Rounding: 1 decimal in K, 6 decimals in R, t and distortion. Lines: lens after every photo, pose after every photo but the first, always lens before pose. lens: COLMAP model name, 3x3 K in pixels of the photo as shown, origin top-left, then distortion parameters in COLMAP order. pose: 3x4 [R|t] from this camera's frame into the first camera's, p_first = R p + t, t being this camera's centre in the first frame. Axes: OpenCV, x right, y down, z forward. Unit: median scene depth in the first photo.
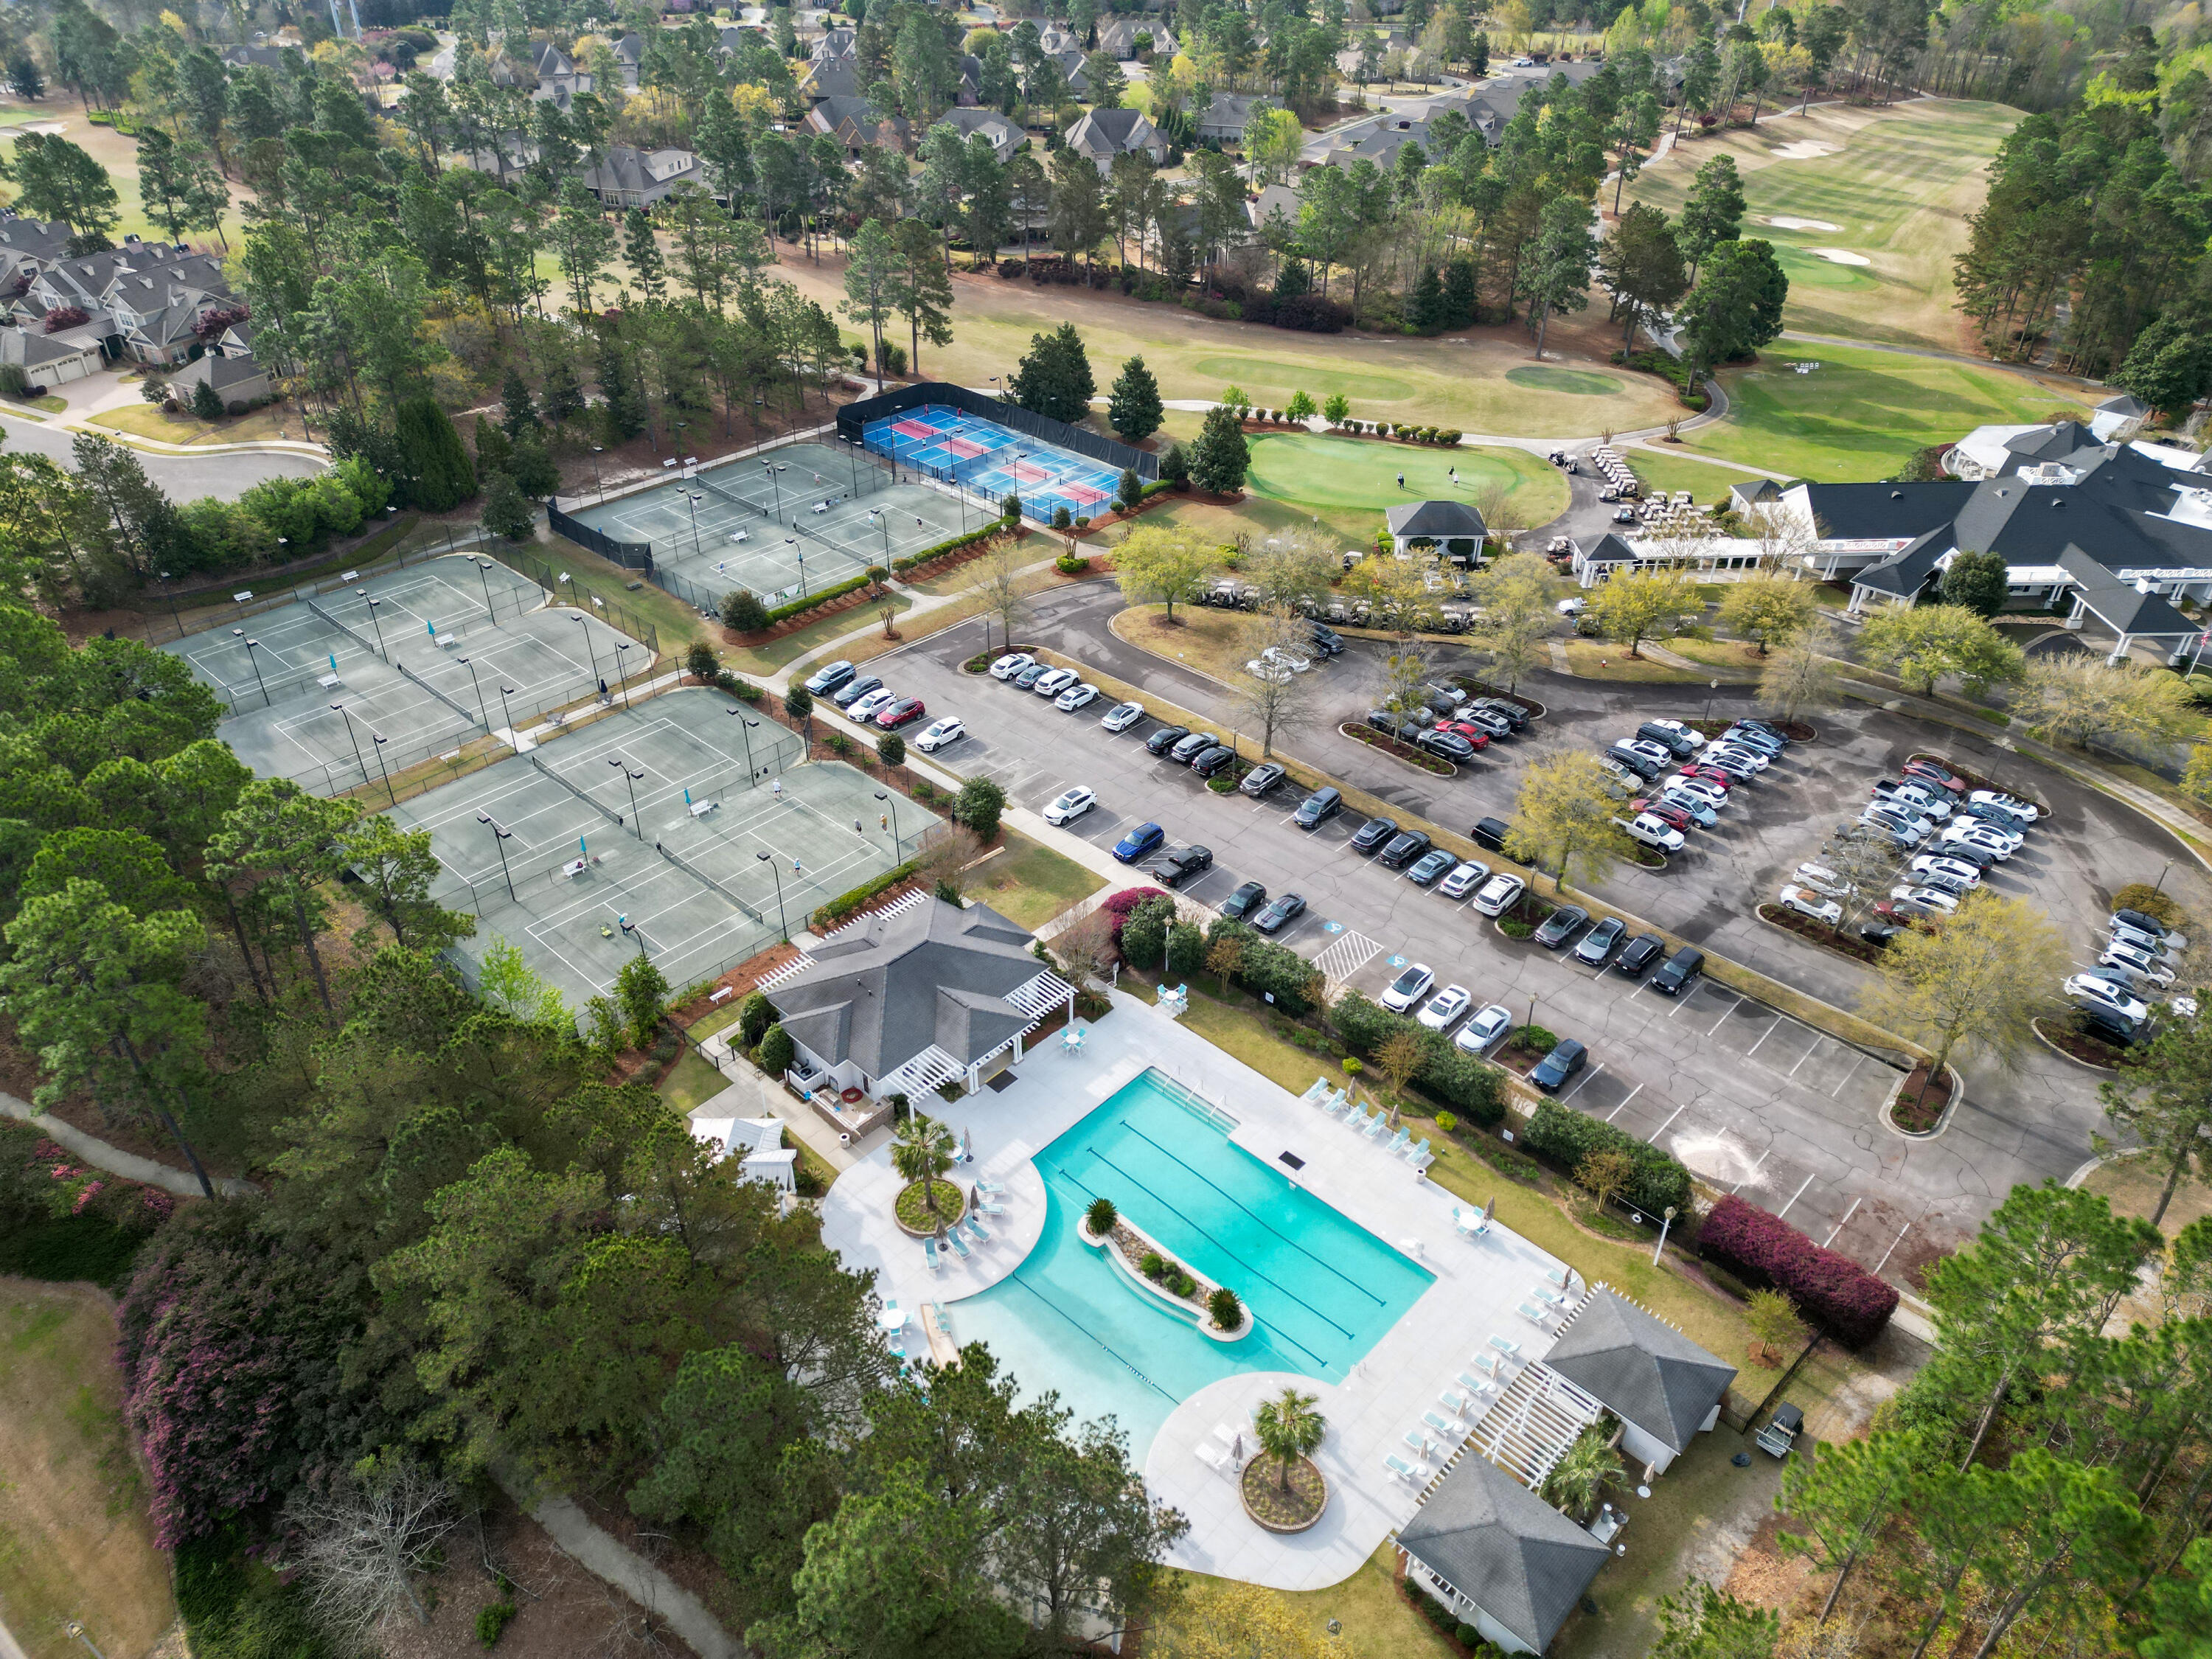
lens RADIAL K [[1531.3, 0, 1106.3], [0, 1531.3, 829.0], [0, 0, 1]] dist [0.059662, -0.052145]
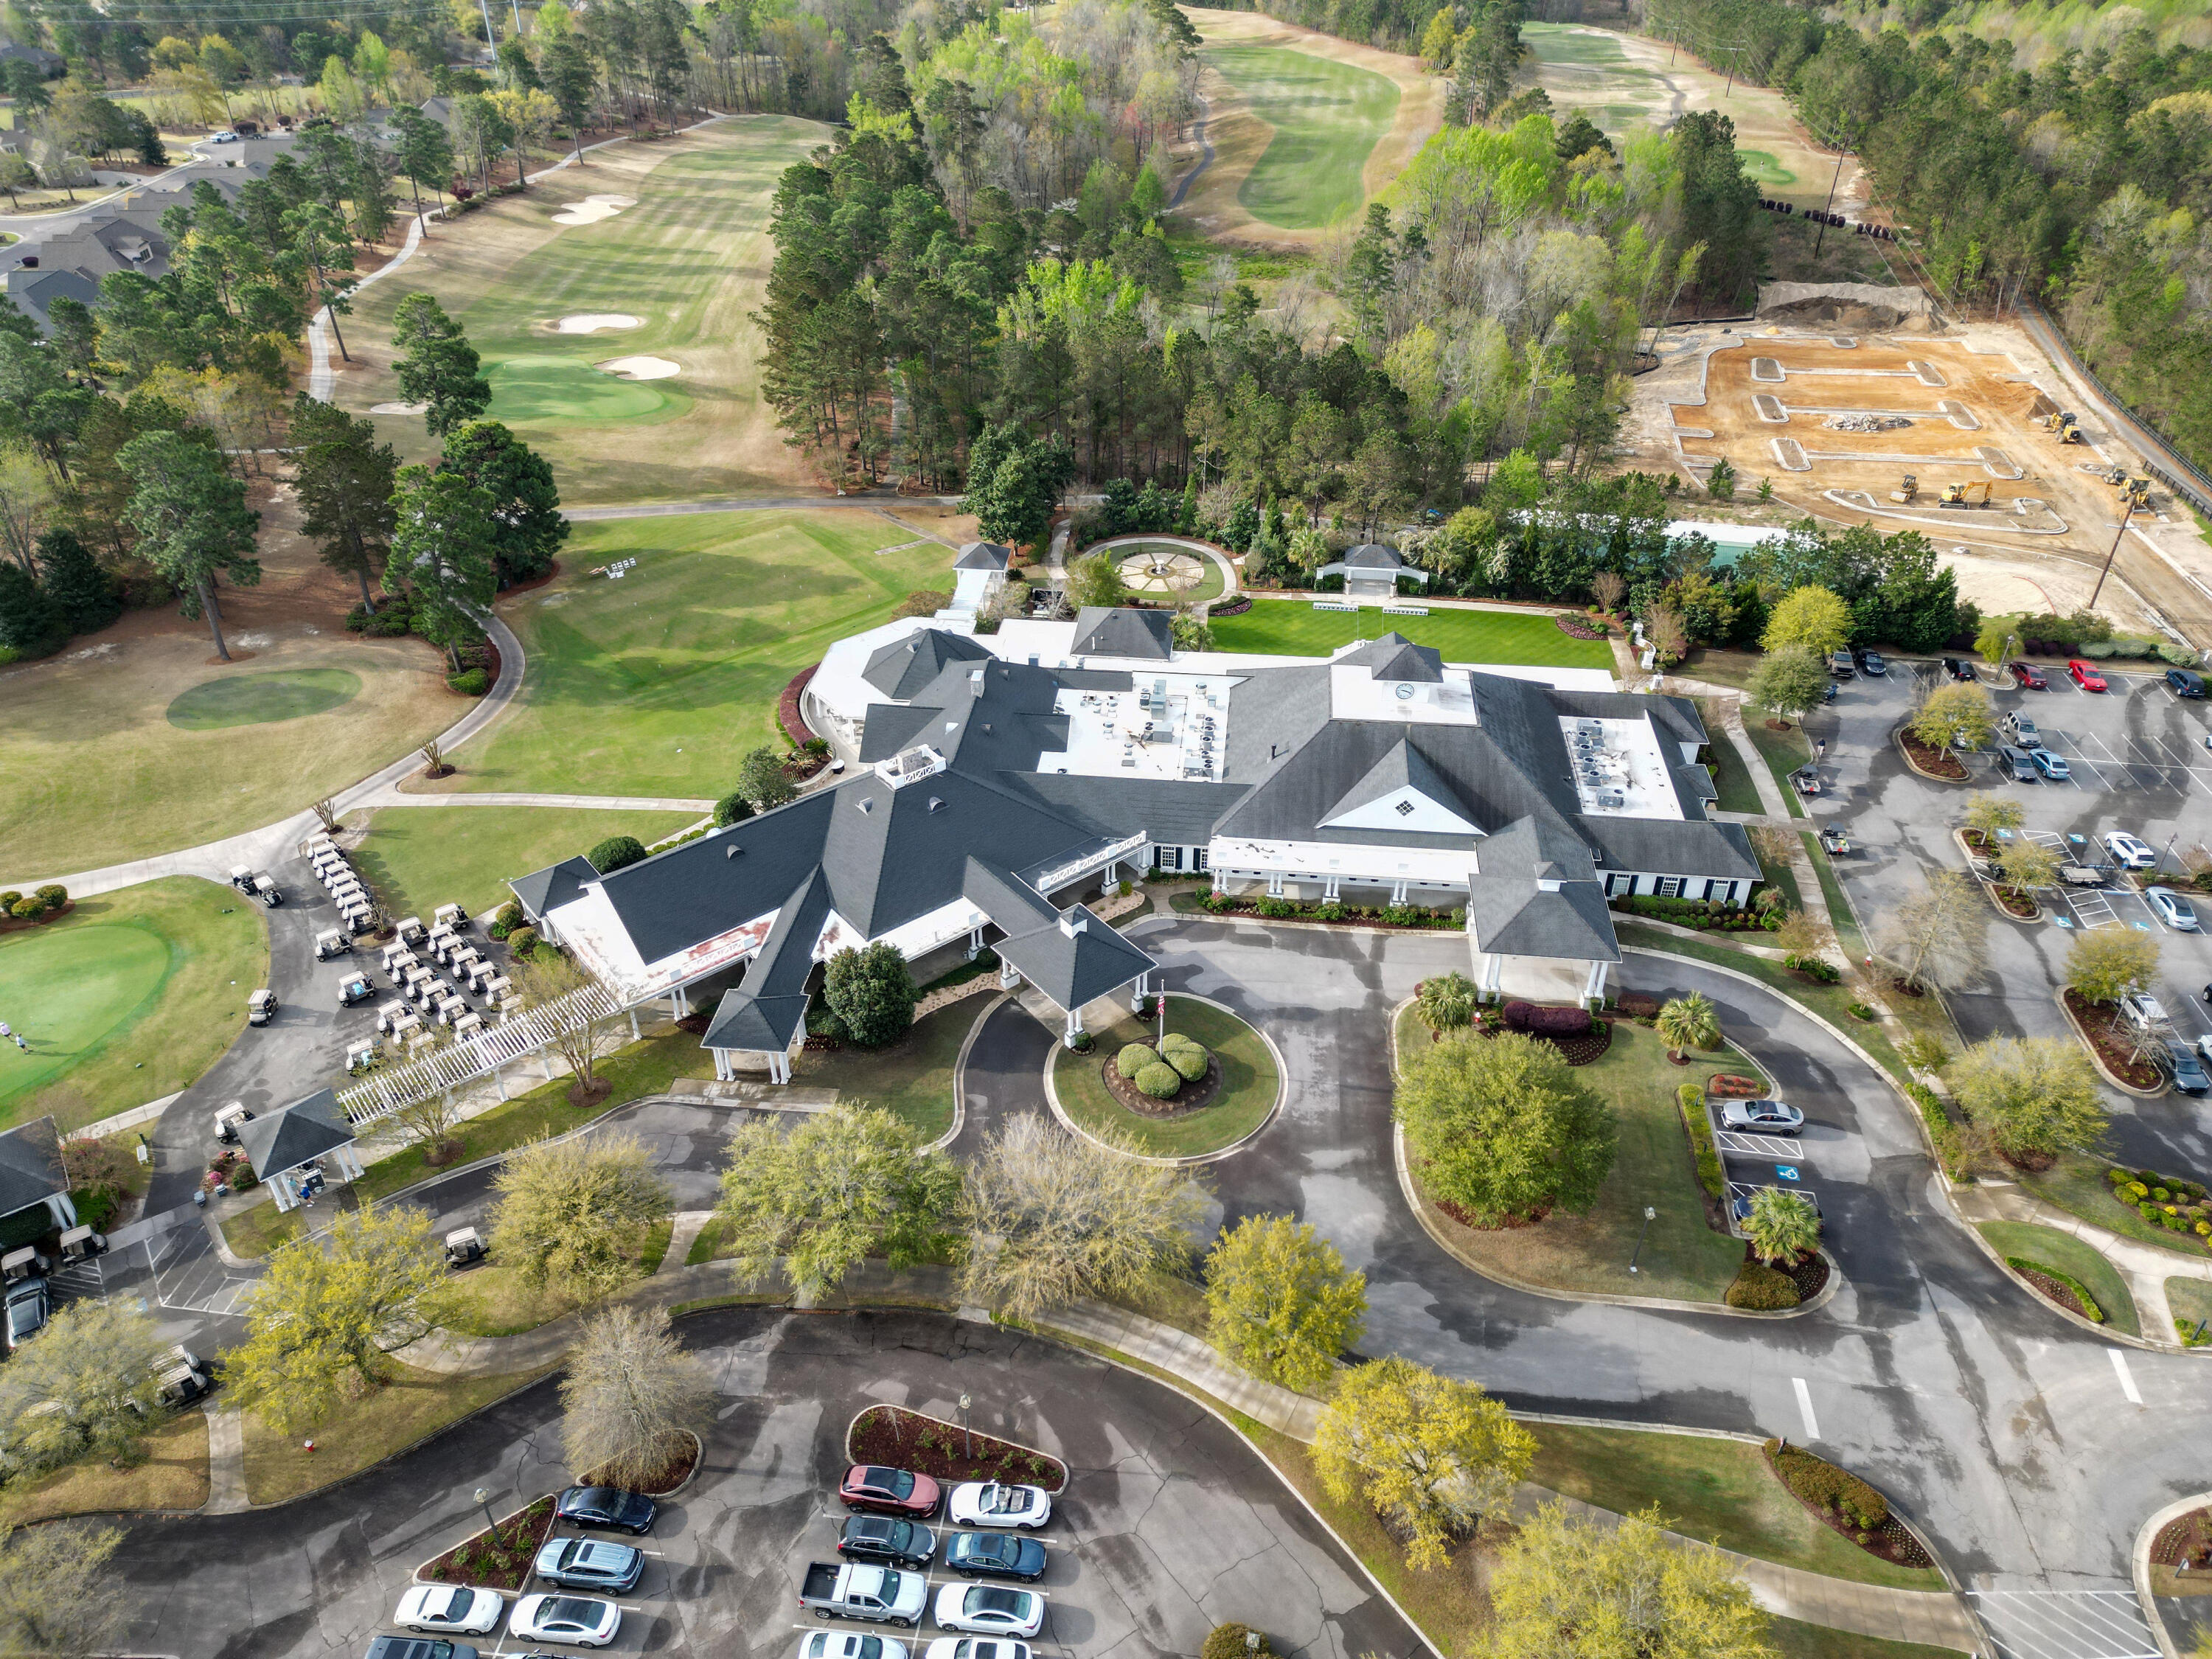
lens RADIAL K [[1531.3, 0, 1106.3], [0, 1531.3, 829.0], [0, 0, 1]] dist [0.059662, -0.052145]
pose [[0.800879, -0.348883, 0.486696, 0.231900], [0.346269, 0.932903, 0.098941, -0.171755], [-0.488559, 0.089288, 0.867950, 0.246807]]
